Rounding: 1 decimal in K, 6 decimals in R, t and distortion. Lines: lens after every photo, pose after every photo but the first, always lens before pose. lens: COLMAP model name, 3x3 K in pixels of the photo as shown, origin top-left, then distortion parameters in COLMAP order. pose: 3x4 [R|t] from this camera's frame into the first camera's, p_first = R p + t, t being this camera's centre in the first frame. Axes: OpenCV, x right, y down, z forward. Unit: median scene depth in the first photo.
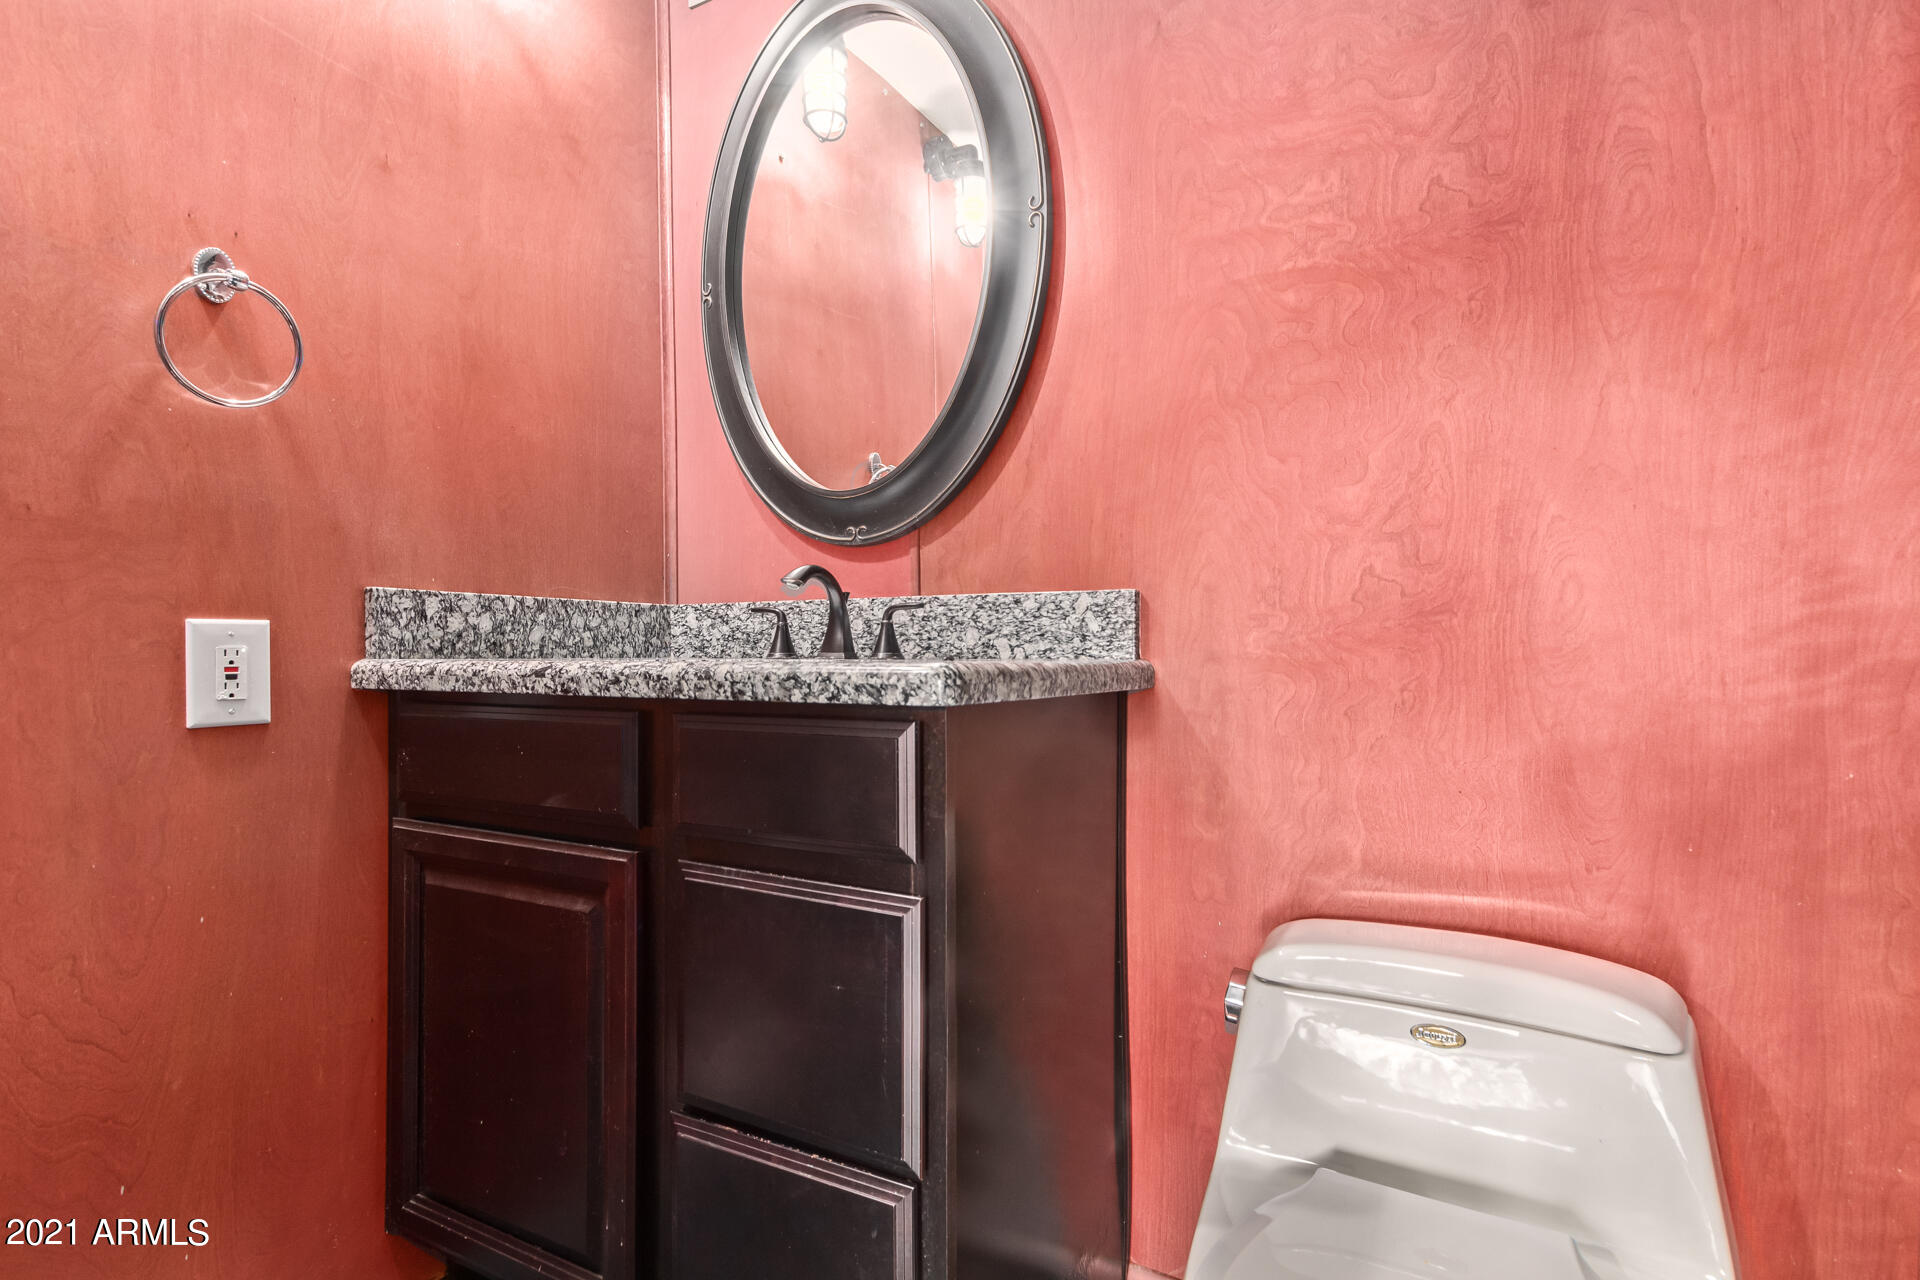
lens RADIAL K [[939.1, 0, 968.8], [0, 939.1, 637.6], [0, 0, 1]] dist [0.002722, -0.000576]
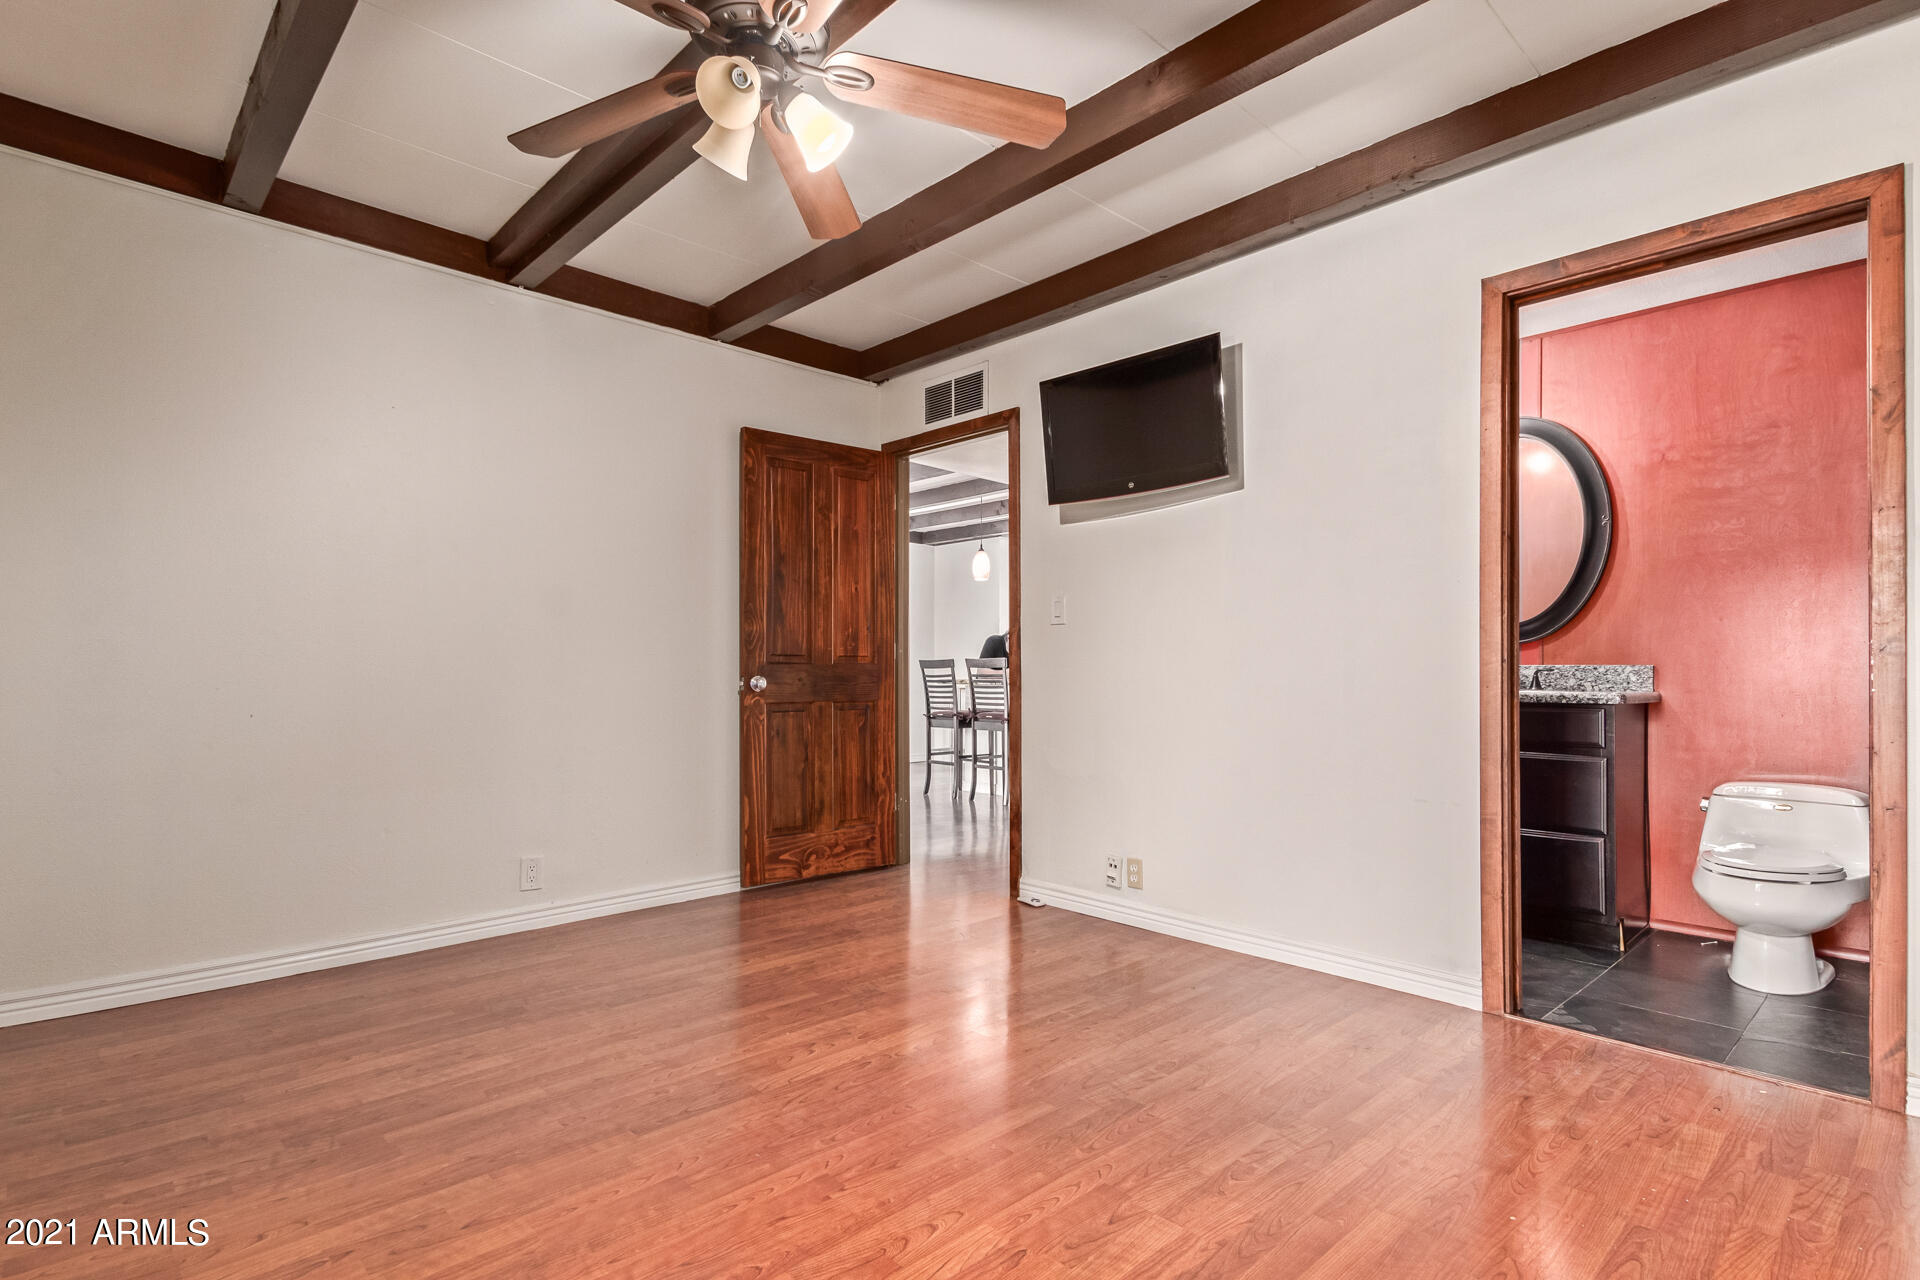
lens RADIAL K [[939.1, 0, 955.0], [0, 939.1, 658.1], [0, 0, 1]] dist [0.002722, -0.000576]
pose [[0.947928, -0.000398, -0.318484, -0.893980], [-0.000644, 0.999995, -0.003165, -0.064730], [0.318483, 0.003205, 0.947923, -2.273703]]
